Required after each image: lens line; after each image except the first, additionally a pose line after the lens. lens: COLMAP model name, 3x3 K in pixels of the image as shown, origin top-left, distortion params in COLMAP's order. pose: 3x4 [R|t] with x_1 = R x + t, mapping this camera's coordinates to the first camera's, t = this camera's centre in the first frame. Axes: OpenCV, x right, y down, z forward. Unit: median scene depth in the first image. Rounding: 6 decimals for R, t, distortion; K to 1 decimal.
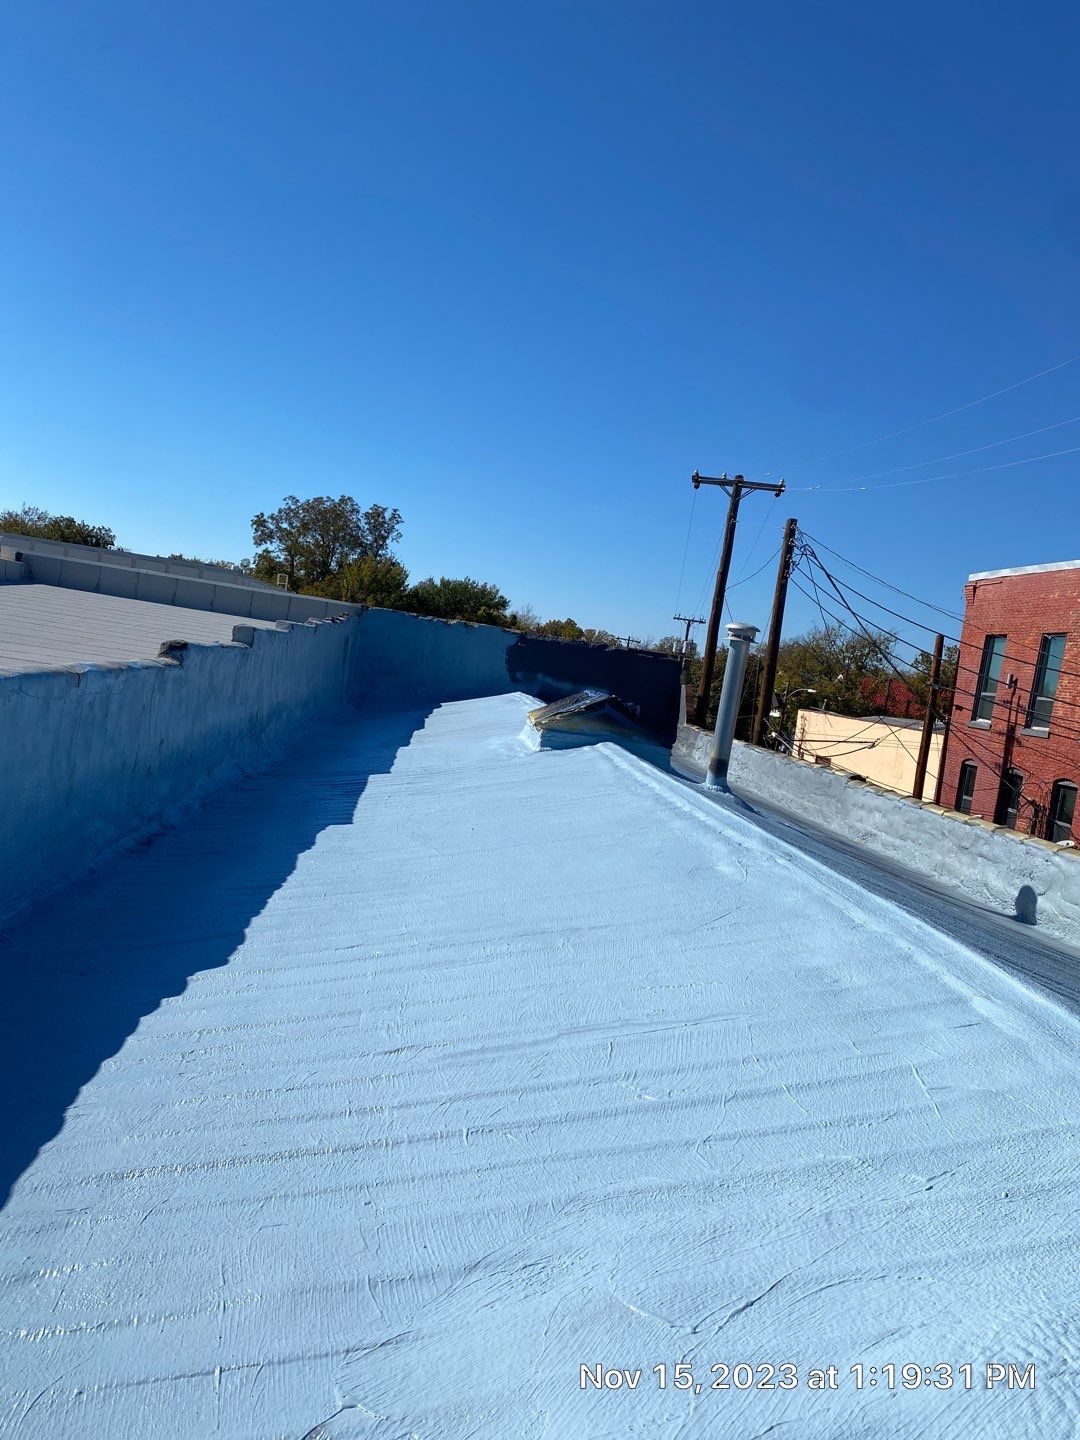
lens RADIAL K [[1058.5, 0, 537.8], [0, 1058.5, 724.5], [0, 0, 1]] dist [0.037298, -0.036298]
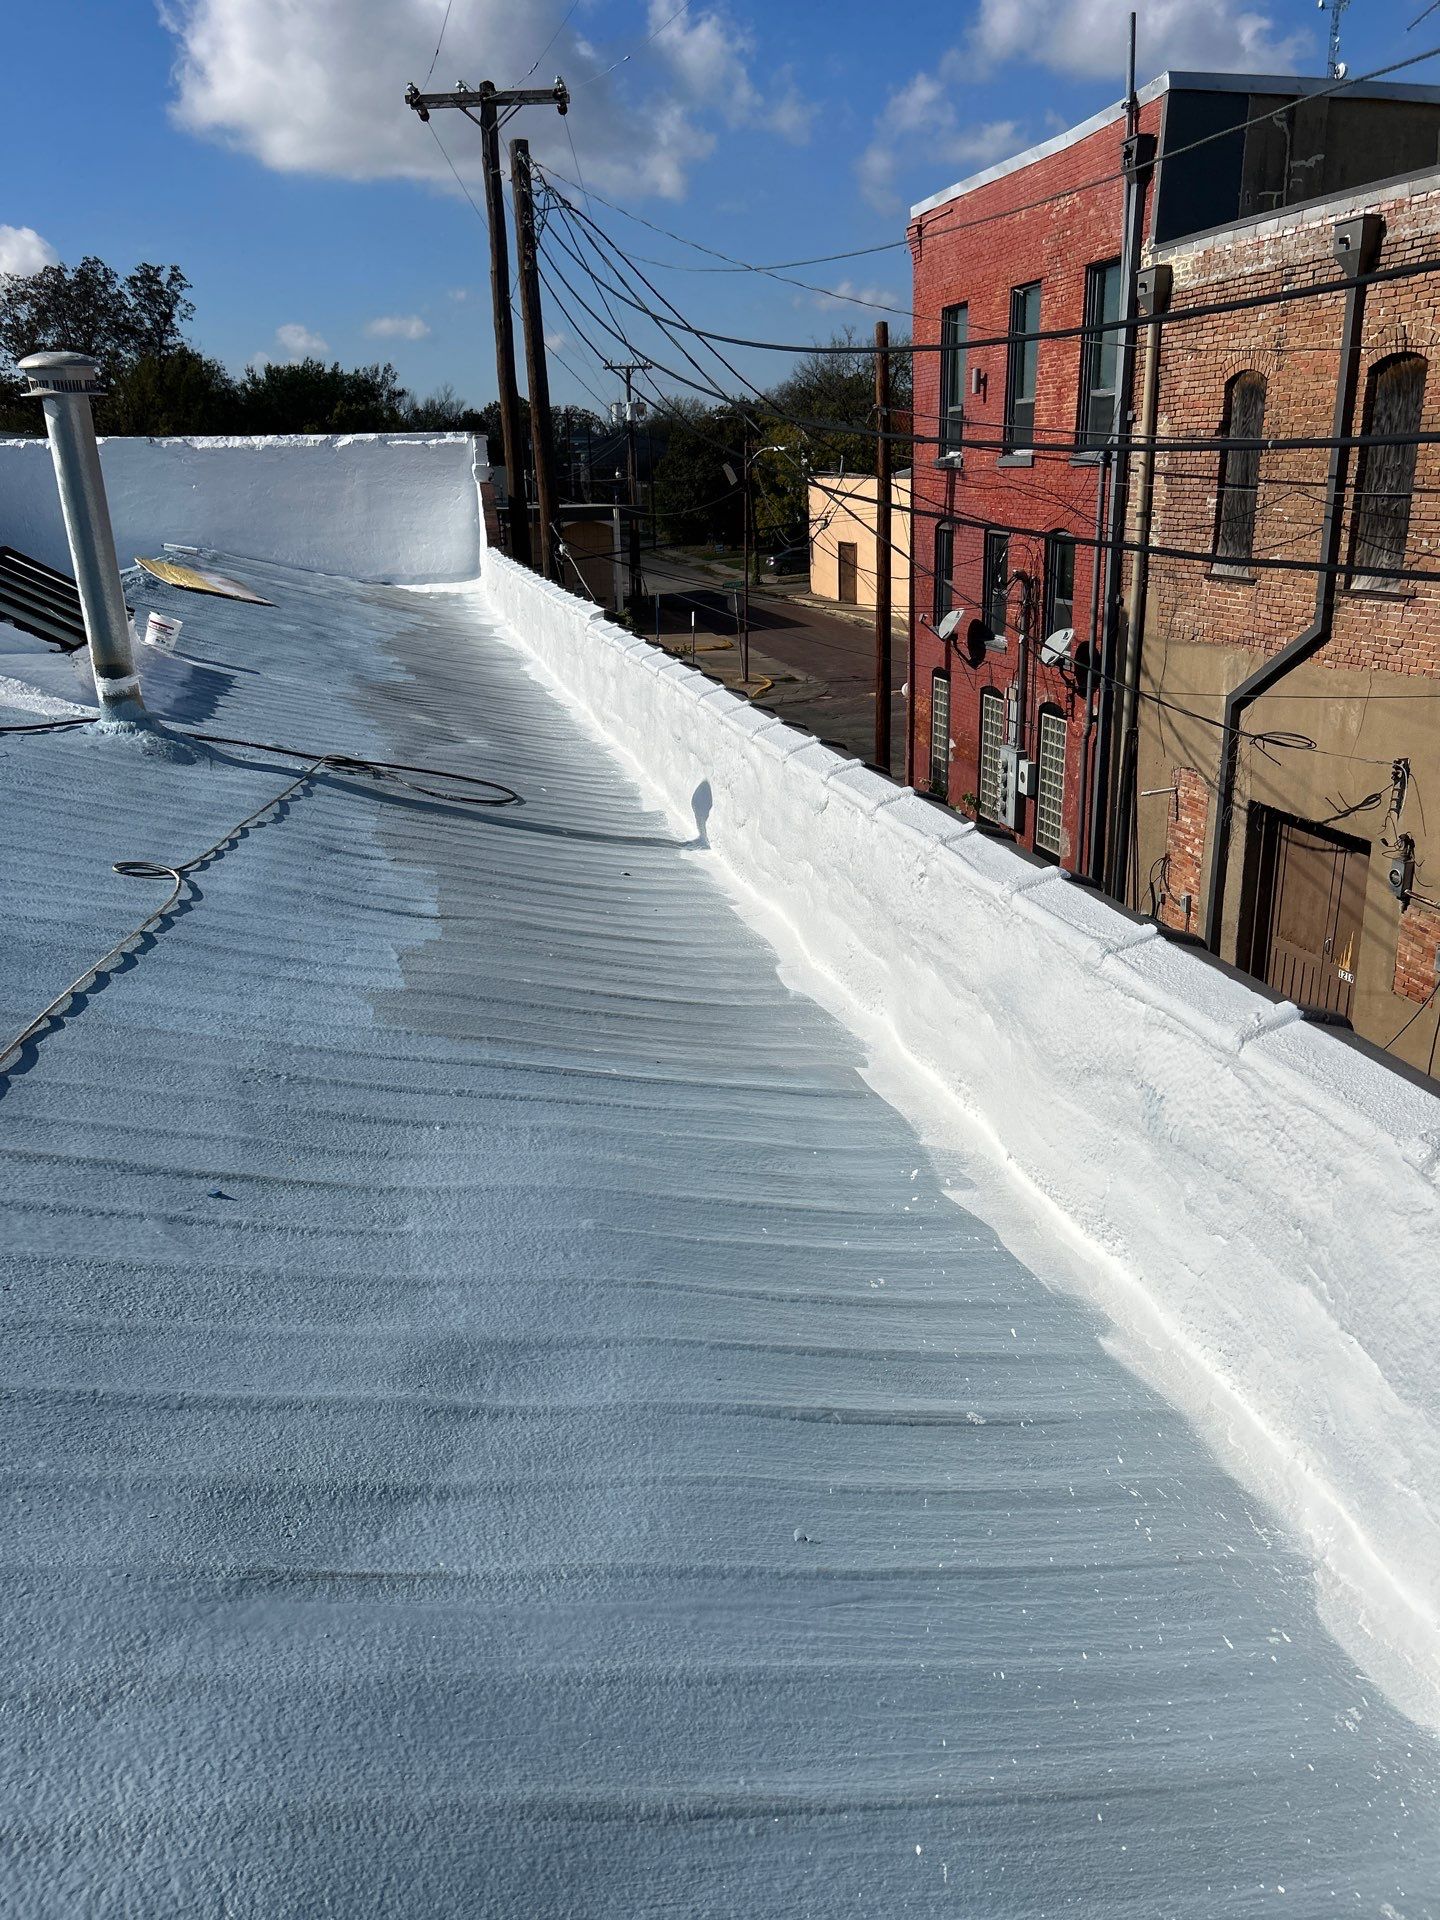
lens RADIAL K [[1411.4, 0, 717.8], [0, 1411.4, 945.5], [0, 0, 1]] dist [0.037298, -0.036298]
pose [[0.974521, -0.210751, 0.076769, 0.149966], [0.181638, 0.942317, 0.281153, 0.008554], [-0.131594, -0.260045, 0.956587, 0.131597]]
